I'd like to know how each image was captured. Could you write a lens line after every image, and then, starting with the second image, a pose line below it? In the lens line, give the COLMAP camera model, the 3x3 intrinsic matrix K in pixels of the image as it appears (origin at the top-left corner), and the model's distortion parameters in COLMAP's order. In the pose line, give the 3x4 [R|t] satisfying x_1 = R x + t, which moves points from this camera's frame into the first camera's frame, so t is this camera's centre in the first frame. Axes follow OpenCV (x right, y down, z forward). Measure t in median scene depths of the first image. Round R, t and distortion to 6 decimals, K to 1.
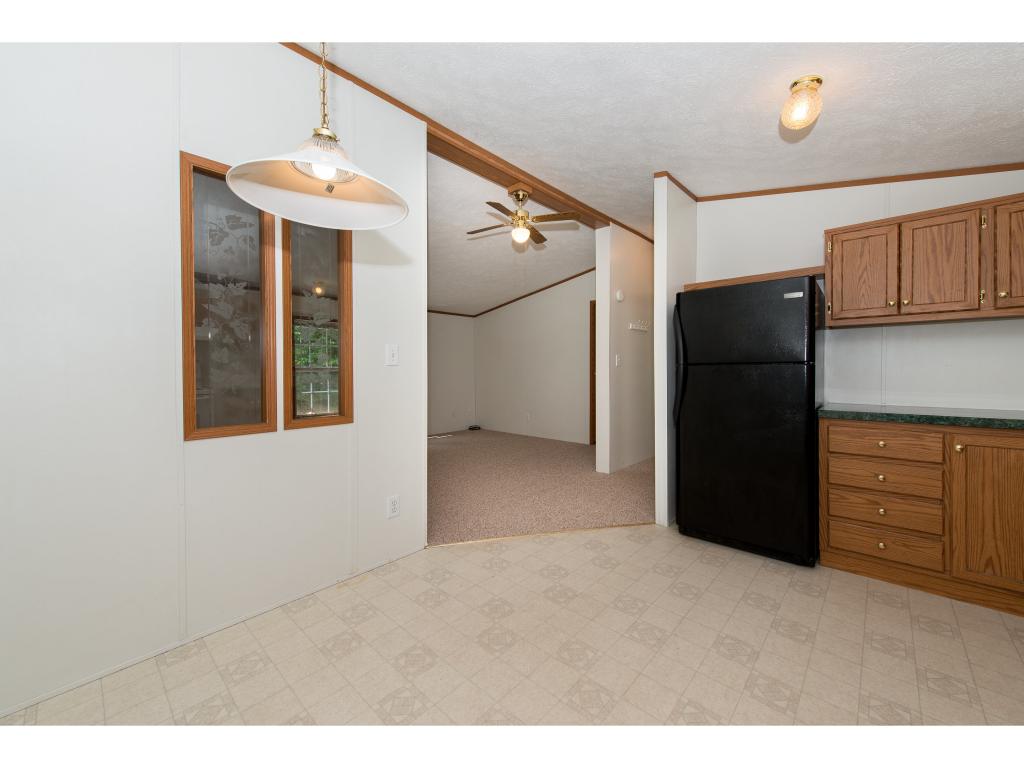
lens RADIAL K [[399.5, 0, 512.3], [0, 399.5, 374.9], [0, 0, 1]] dist [0.002275, -0.000024]
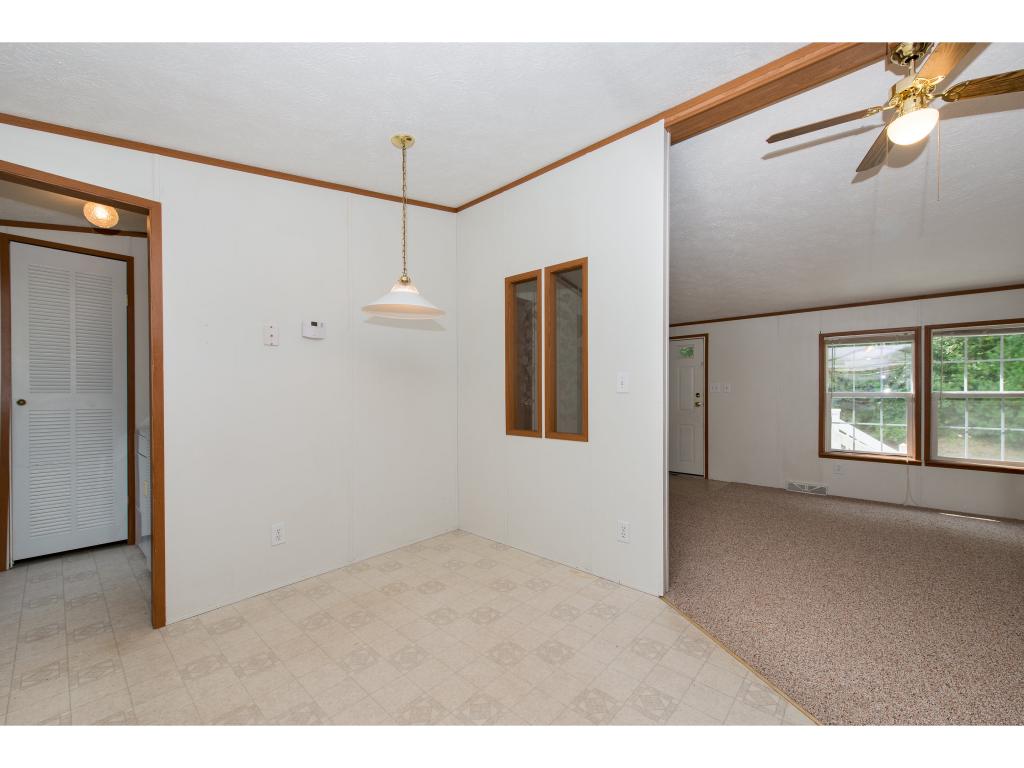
lens RADIAL K [[406.5, 0, 516.8], [0, 406.5, 396.3], [0, 0, 1]] dist [0.014916, -0.004405]
pose [[0.017965, 0.010365, -0.999785, 0.746982], [-0.014845, 0.999839, 0.010098, -0.021849], [0.999728, 0.014661, 0.018116, 0.720100]]
